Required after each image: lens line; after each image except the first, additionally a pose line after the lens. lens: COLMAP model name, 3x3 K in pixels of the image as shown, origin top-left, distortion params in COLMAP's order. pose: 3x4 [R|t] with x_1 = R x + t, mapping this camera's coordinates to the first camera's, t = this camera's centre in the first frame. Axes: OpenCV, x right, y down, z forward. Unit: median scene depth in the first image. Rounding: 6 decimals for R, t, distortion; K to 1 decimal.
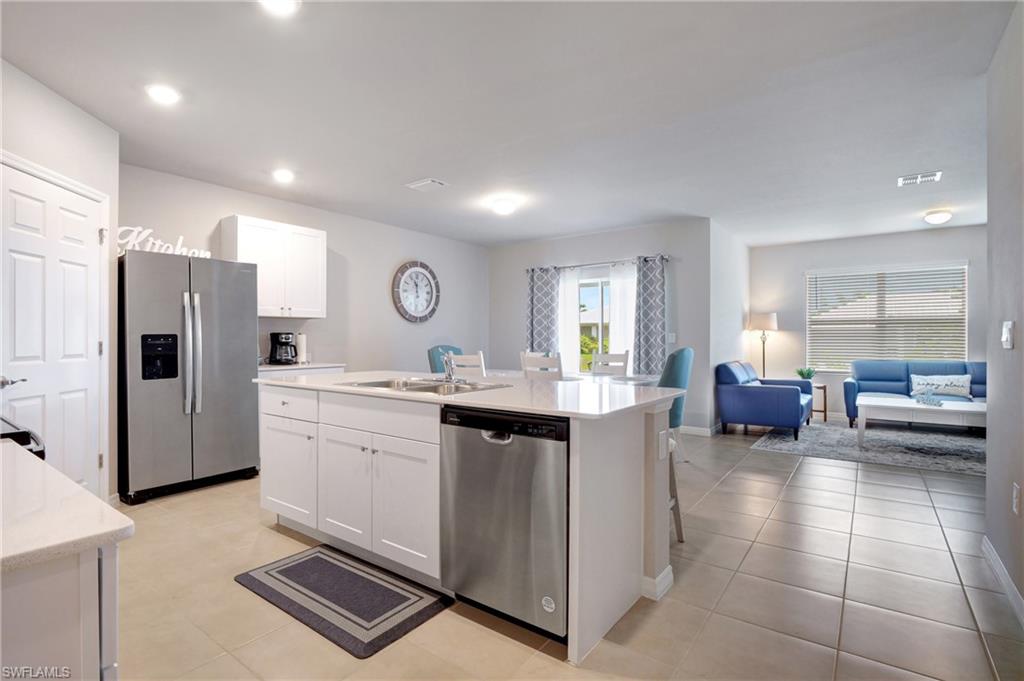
lens RADIAL K [[494.1, 0, 511.7], [0, 494.1, 340.8], [0, 0, 1]] dist [-0.013517, -0.001136]
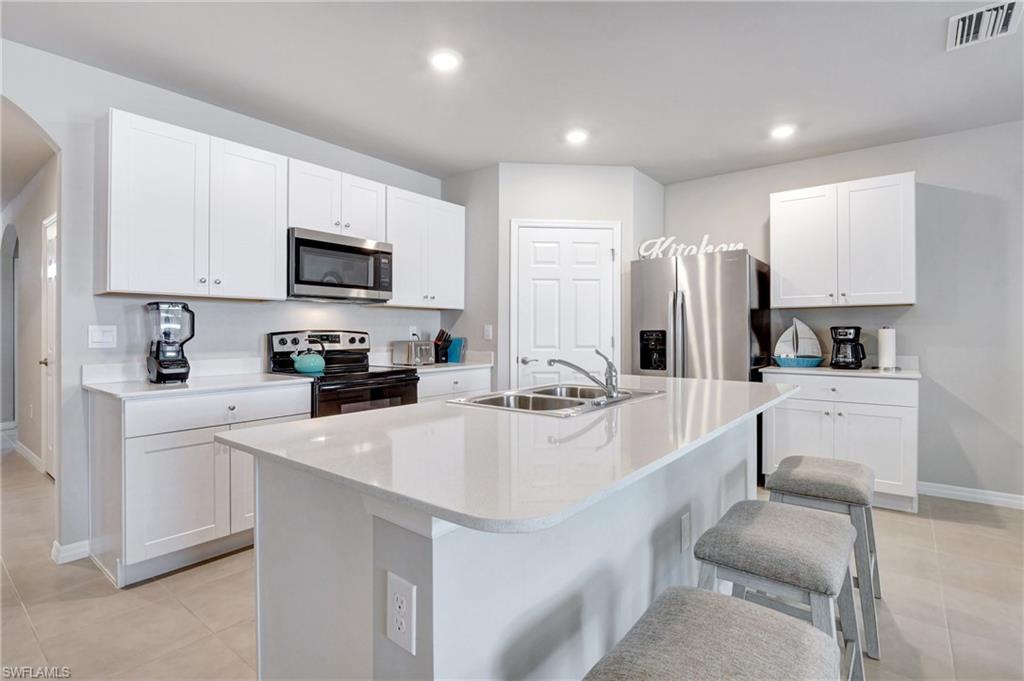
lens RADIAL K [[494.1, 0, 503.2], [0, 494.1, 331.4], [0, 0, 1]] dist [-0.013517, -0.001136]
pose [[-0.052921, 0.000821, -0.998598, 0.259360], [-0.004847, 0.999988, 0.001079, -0.005887], [0.998587, 0.004898, -0.052916, 0.416233]]
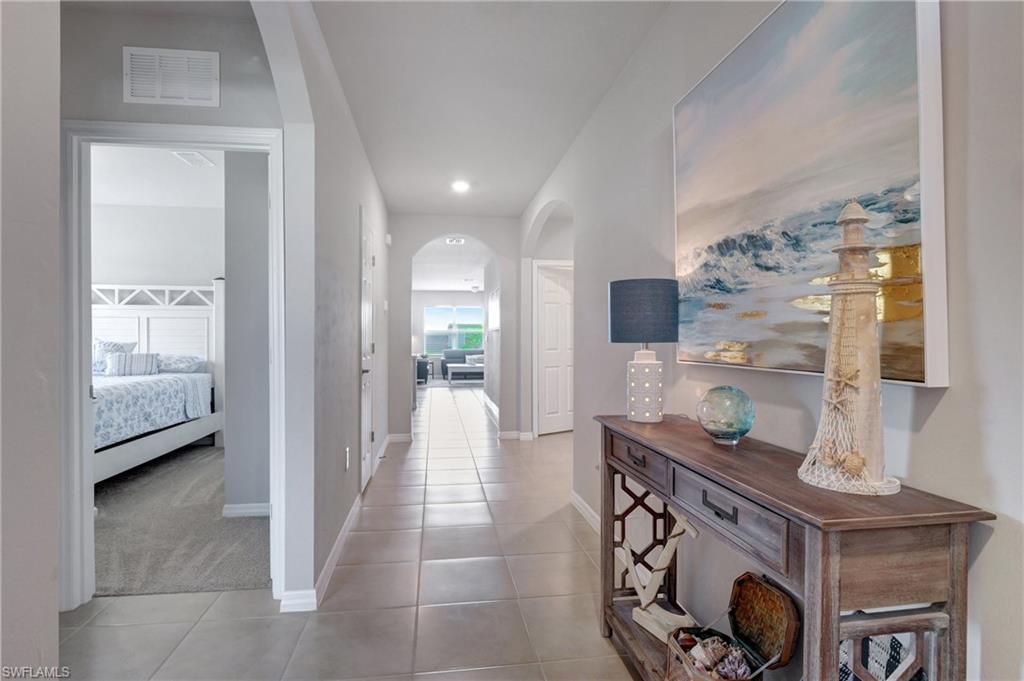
lens RADIAL K [[494.1, 0, 515.4], [0, 494.1, 338.3], [0, 0, 1]] dist [-0.013517, -0.001136]
pose [[0.703507, 0.001873, 0.710686, -0.693631], [0.000902, 0.999993, -0.003528, -0.001248], [-0.710687, 0.003123, 0.703501, -0.829915]]
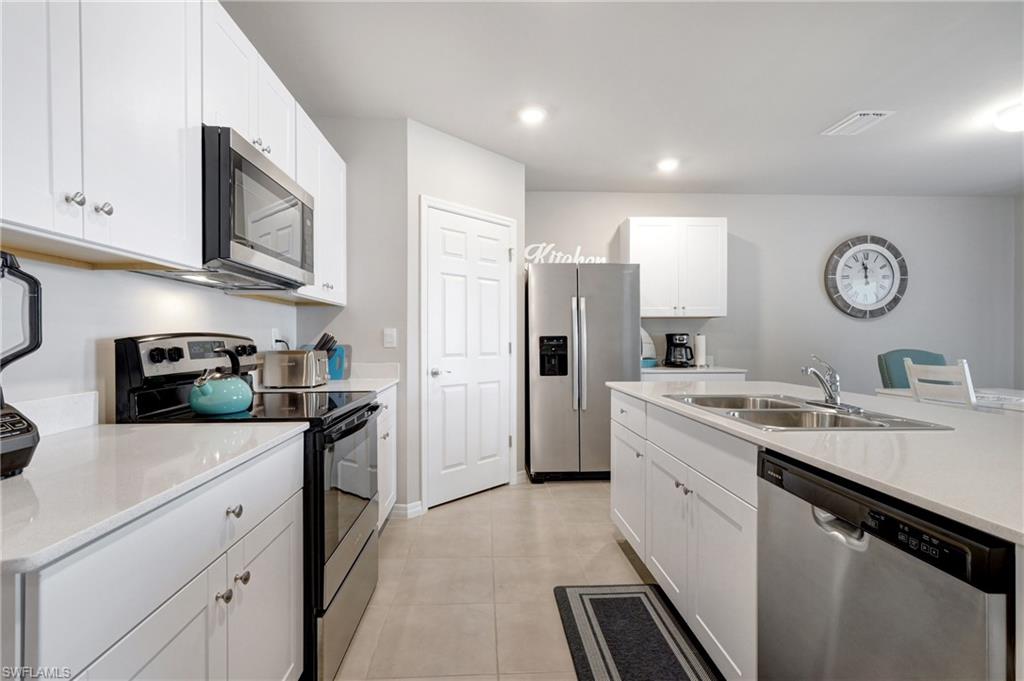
lens RADIAL K [[494.1, 0, 493.6], [0, 494.1, 337.3], [0, 0, 1]] dist [-0.013517, -0.001136]
pose [[0.613264, -0.002880, -0.789873, 0.050342], [-0.004152, 0.999968, -0.006870, -0.001113], [0.789867, 0.007493, 0.613232, 0.118770]]
